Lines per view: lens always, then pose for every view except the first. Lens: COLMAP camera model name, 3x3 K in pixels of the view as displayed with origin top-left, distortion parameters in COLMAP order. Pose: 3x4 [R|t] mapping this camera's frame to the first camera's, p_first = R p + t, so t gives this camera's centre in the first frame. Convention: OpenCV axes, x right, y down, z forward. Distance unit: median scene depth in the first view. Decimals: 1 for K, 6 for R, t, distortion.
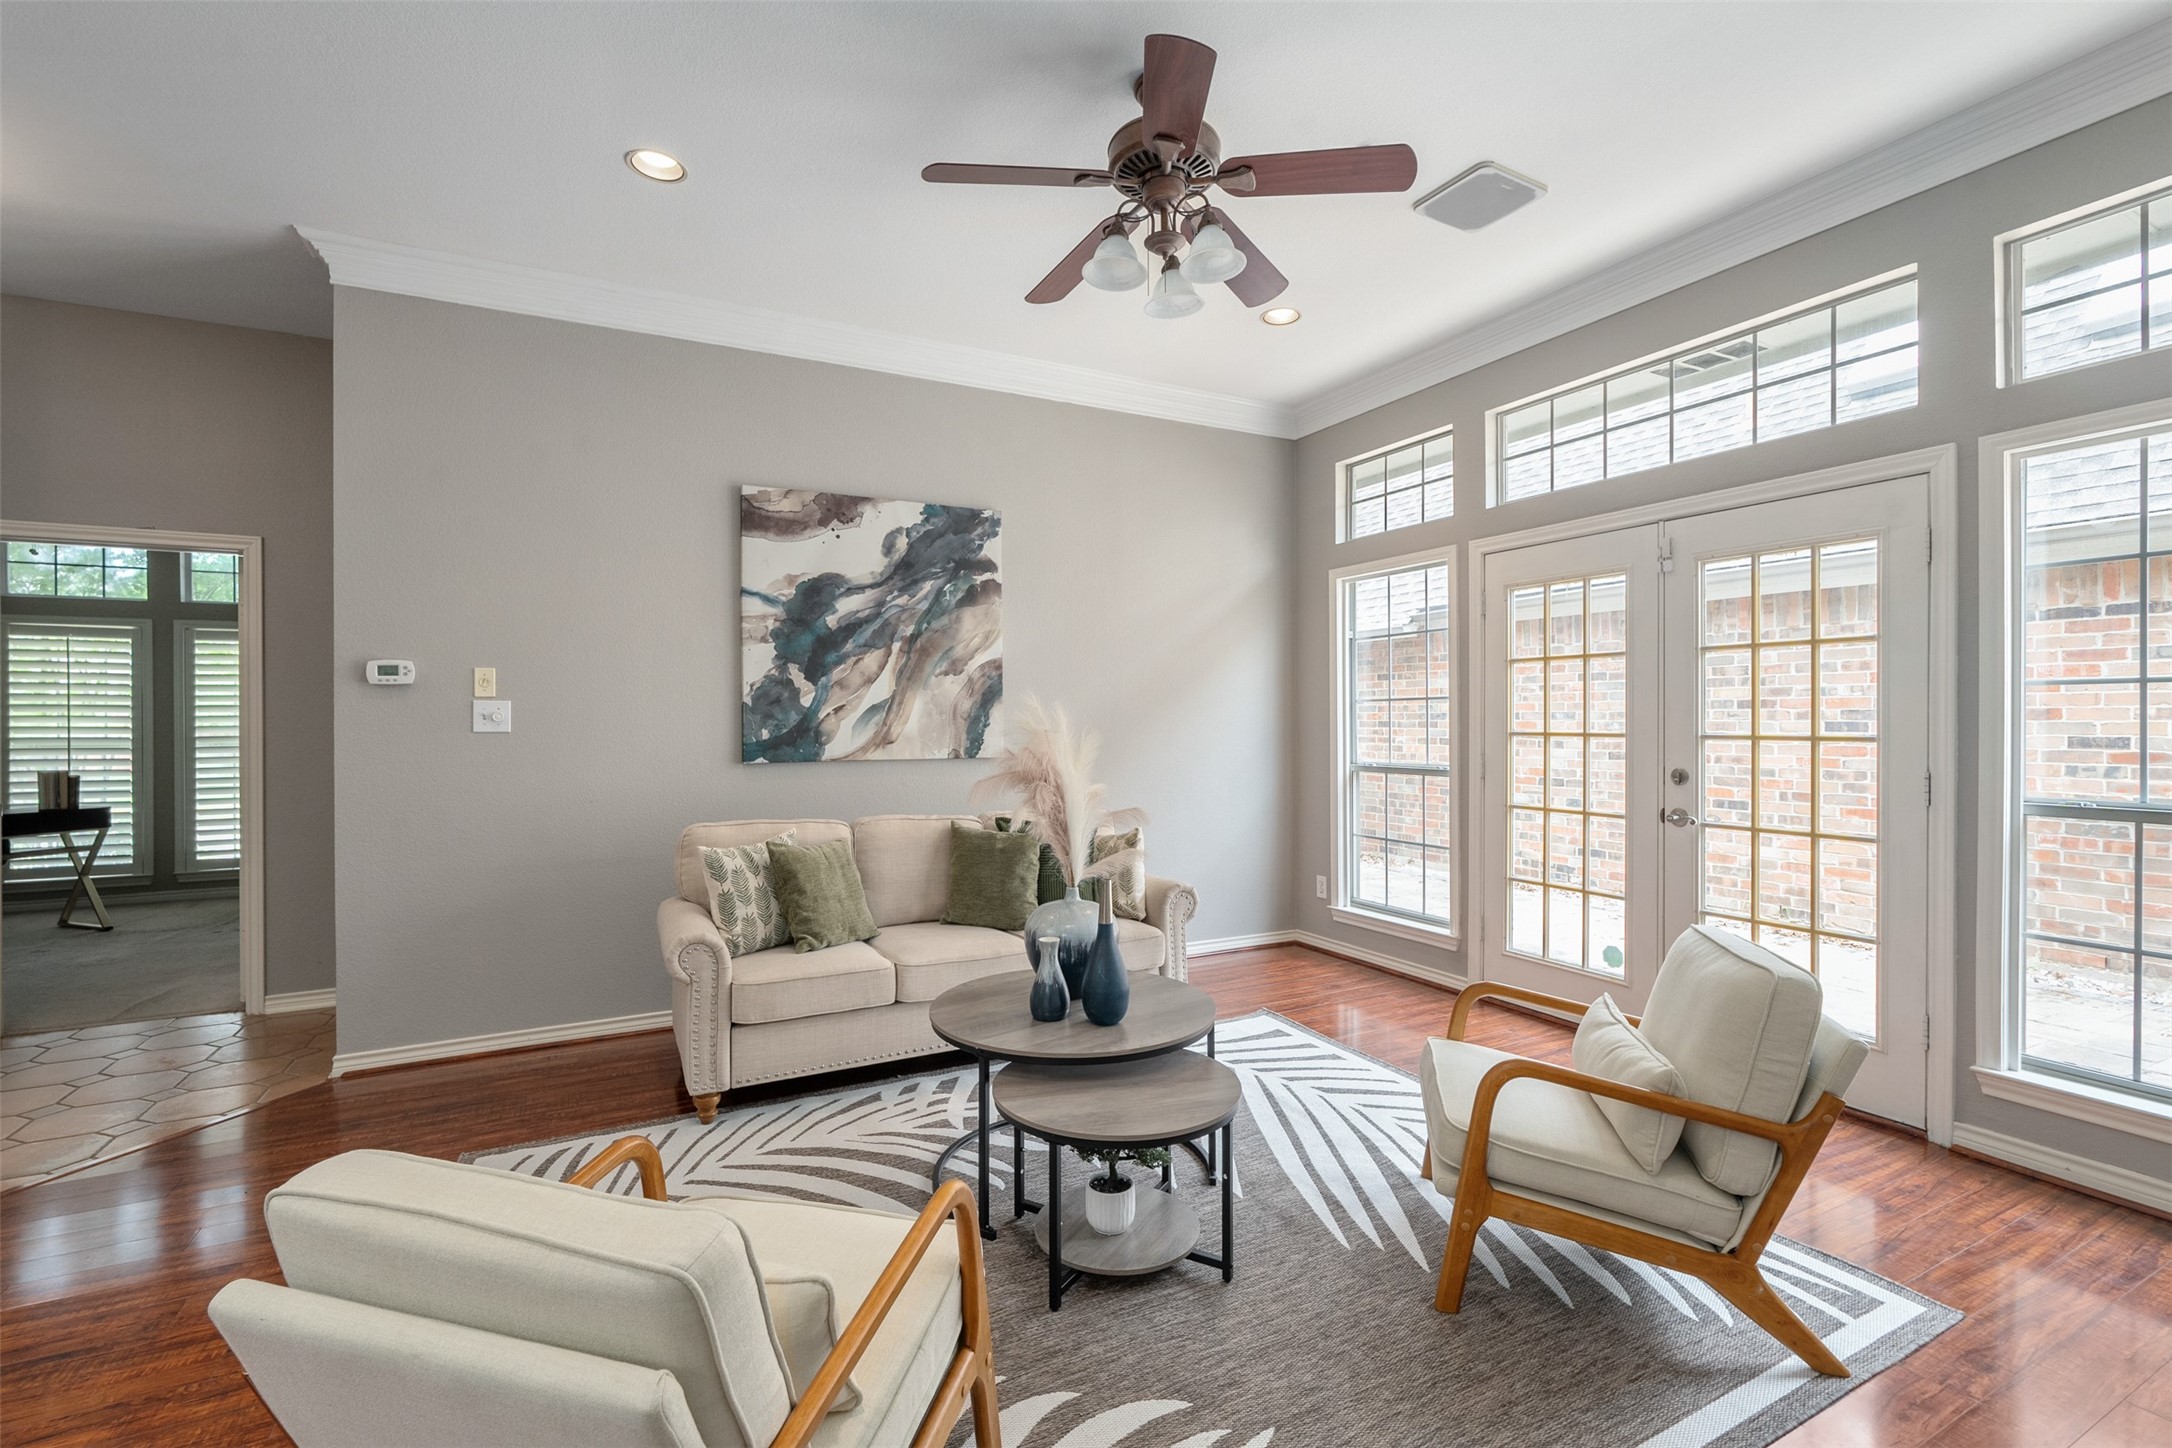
lens RADIAL K [[957.8, 0, 1084.7], [0, 957.8, 727.9], [0, 0, 1]] dist [0.000003, -0.000899]
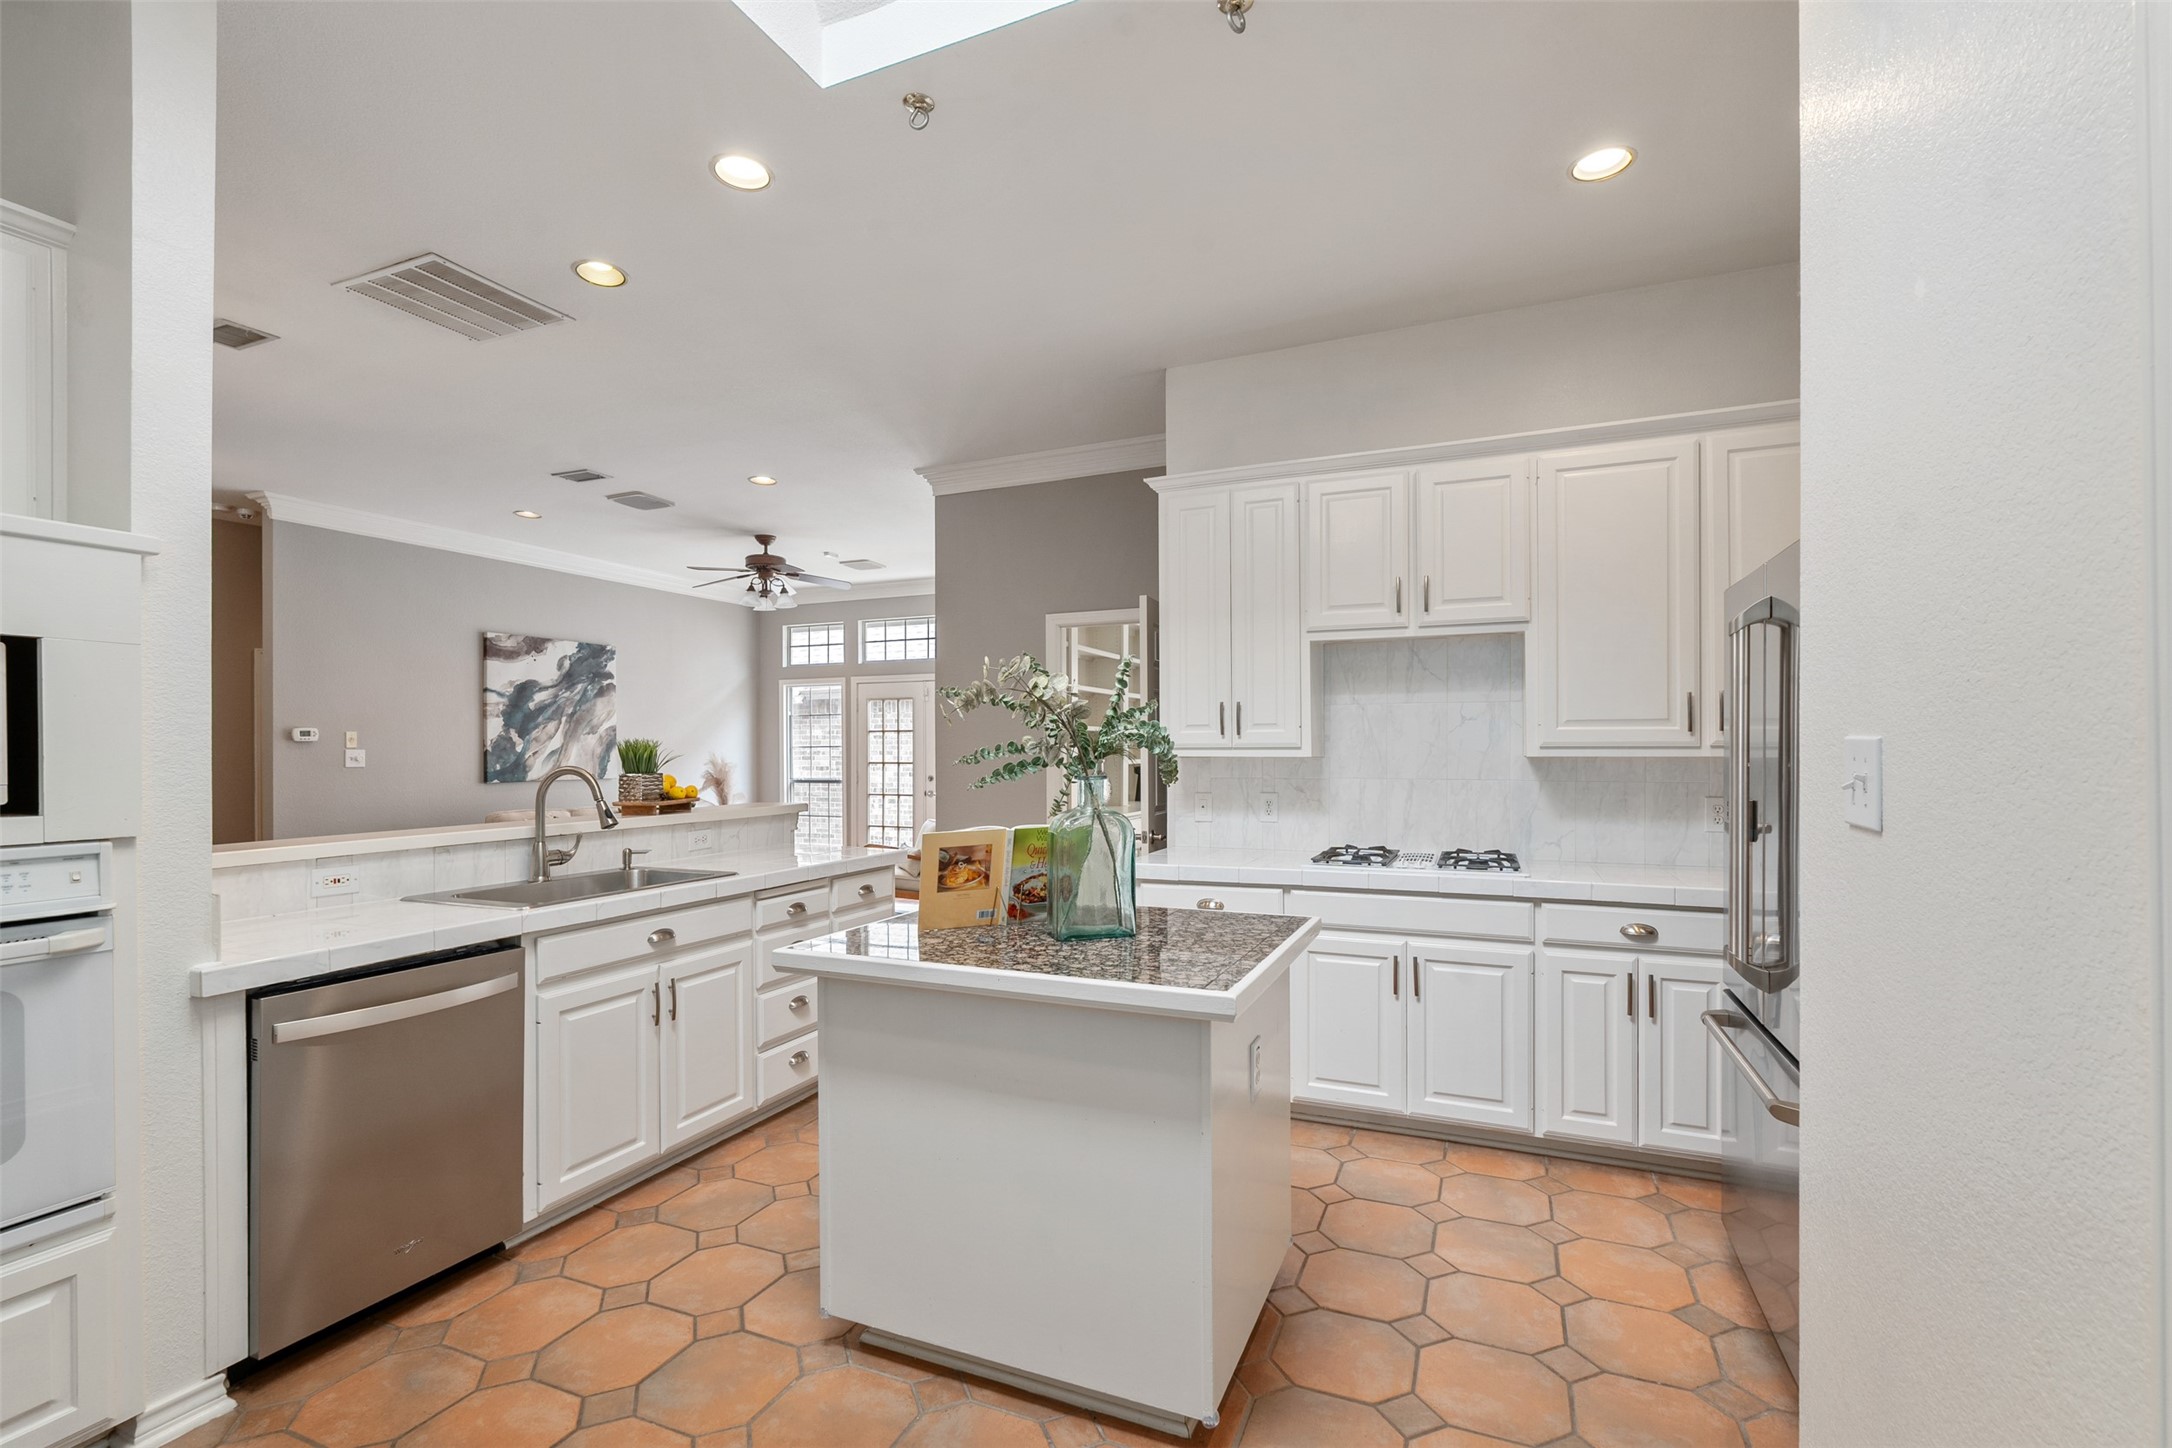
lens RADIAL K [[957.8, 0, 1093.5], [0, 957.8, 746.3], [0, 0, 1]] dist [0.000003, -0.000899]
pose [[0.772748, 0.001646, 0.634710, -0.596050], [0.007527, 0.999903, -0.011758, -0.002758], [-0.634668, 0.013863, 0.772661, -1.113295]]
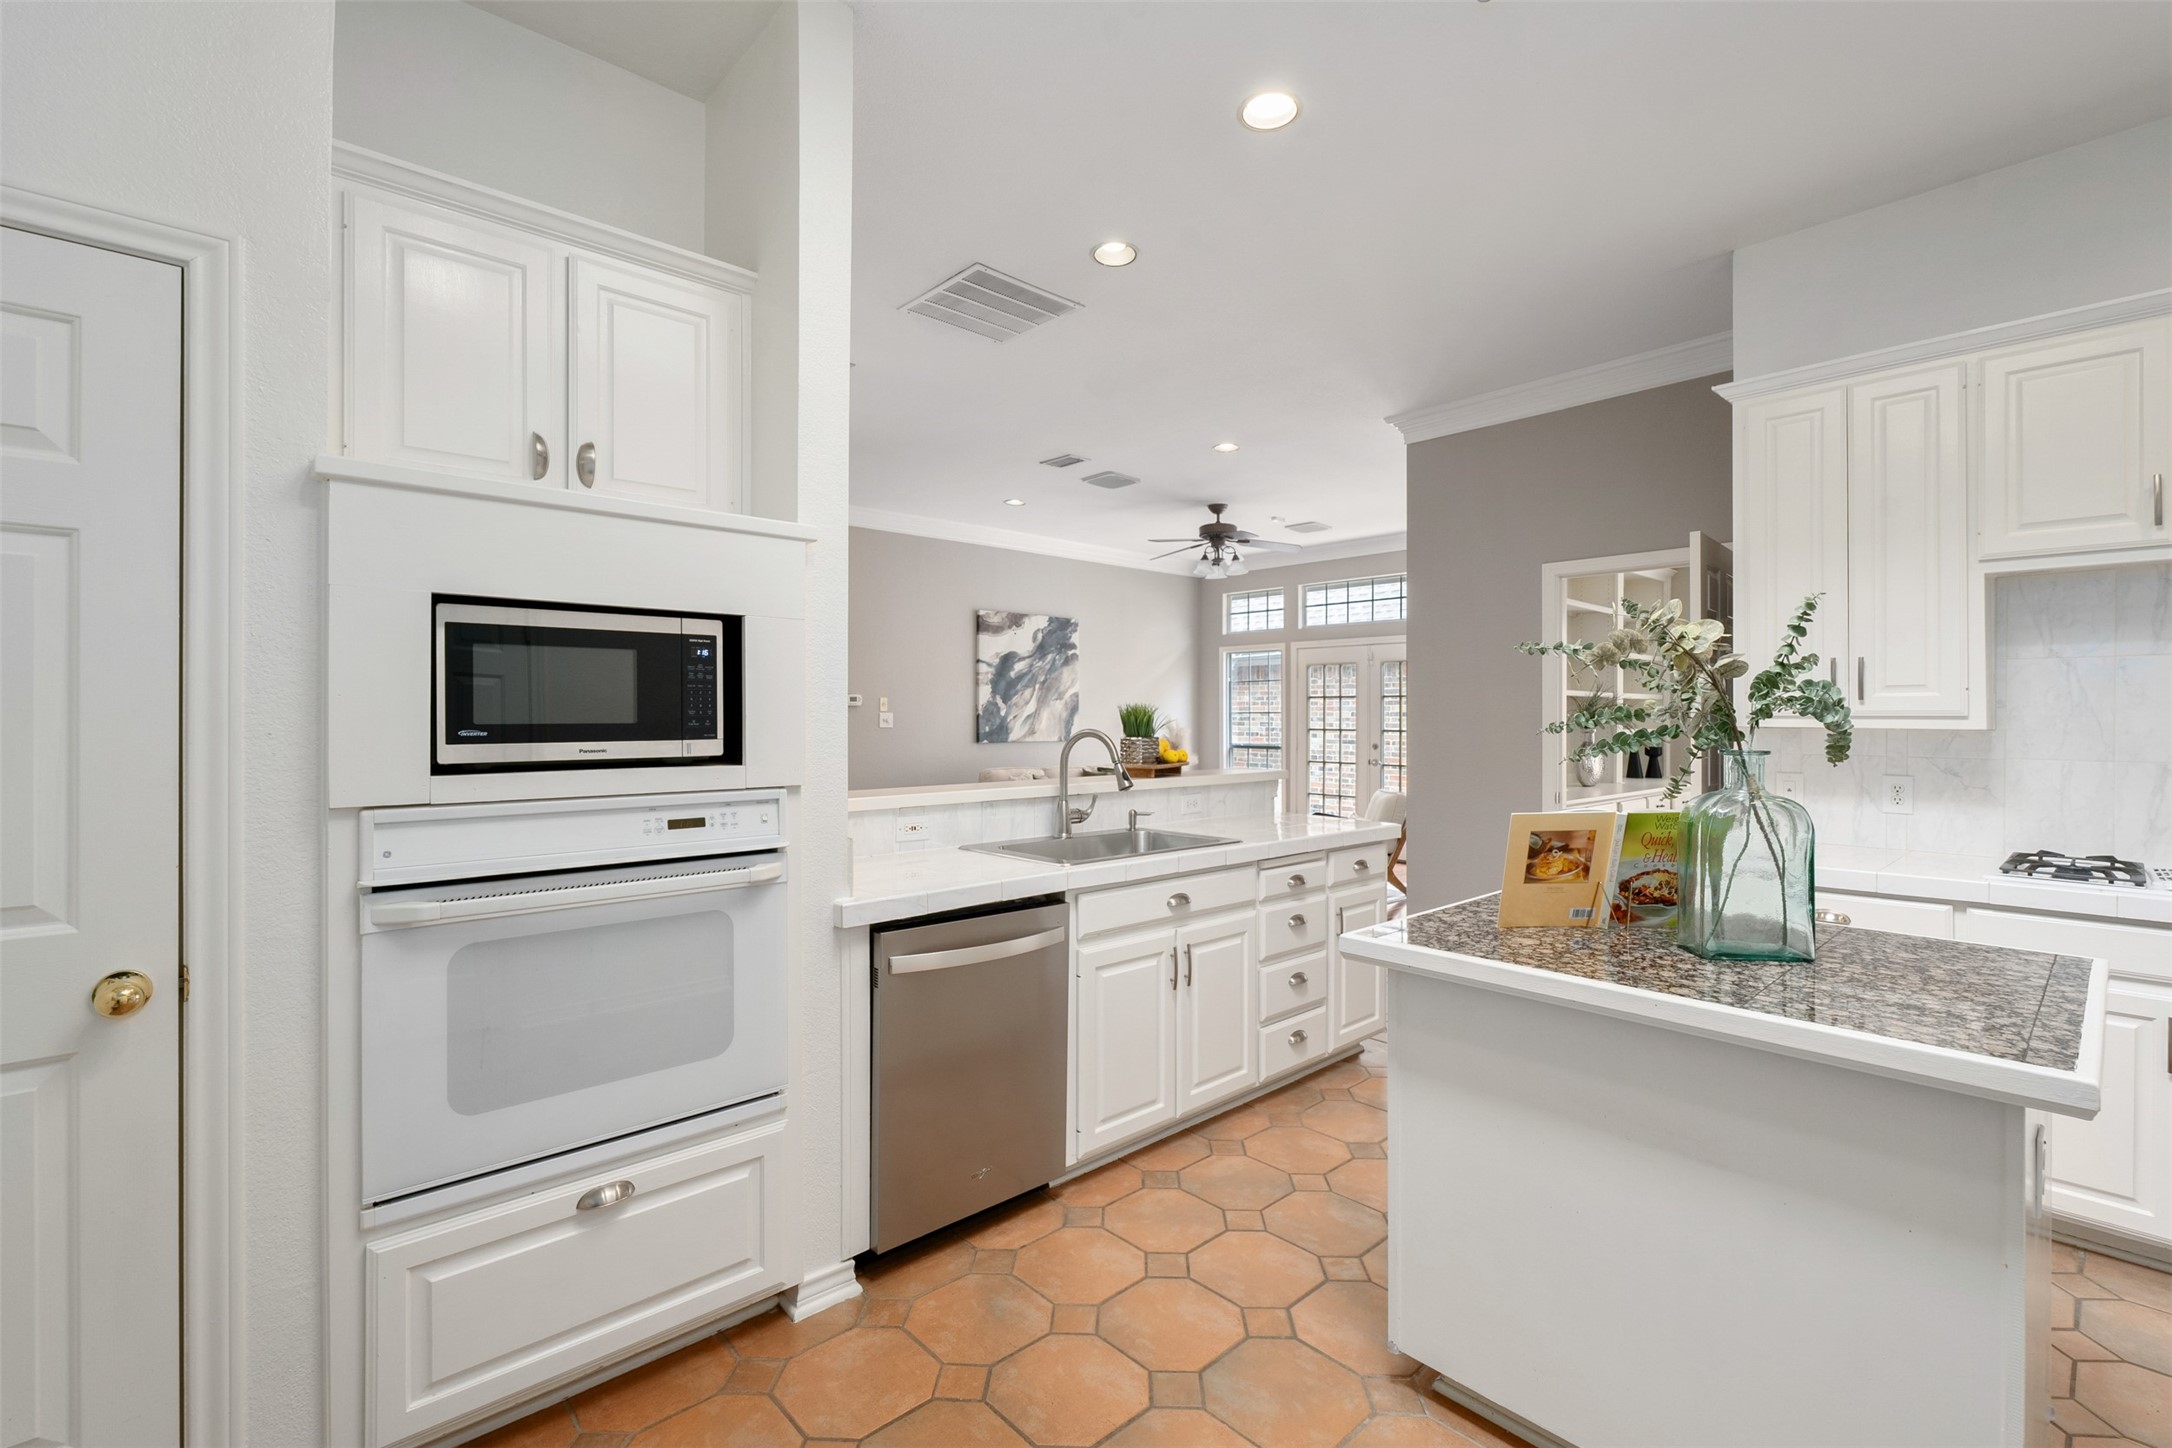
lens RADIAL K [[957.8, 0, 1093.9], [0, 957.8, 713.5], [0, 0, 1]] dist [0.000003, -0.000899]
pose [[0.964459, 0.007217, 0.264134, -0.636957], [-0.004151, 0.999917, -0.012162, -0.002437], [-0.264200, 0.010634, 0.964409, -1.037089]]
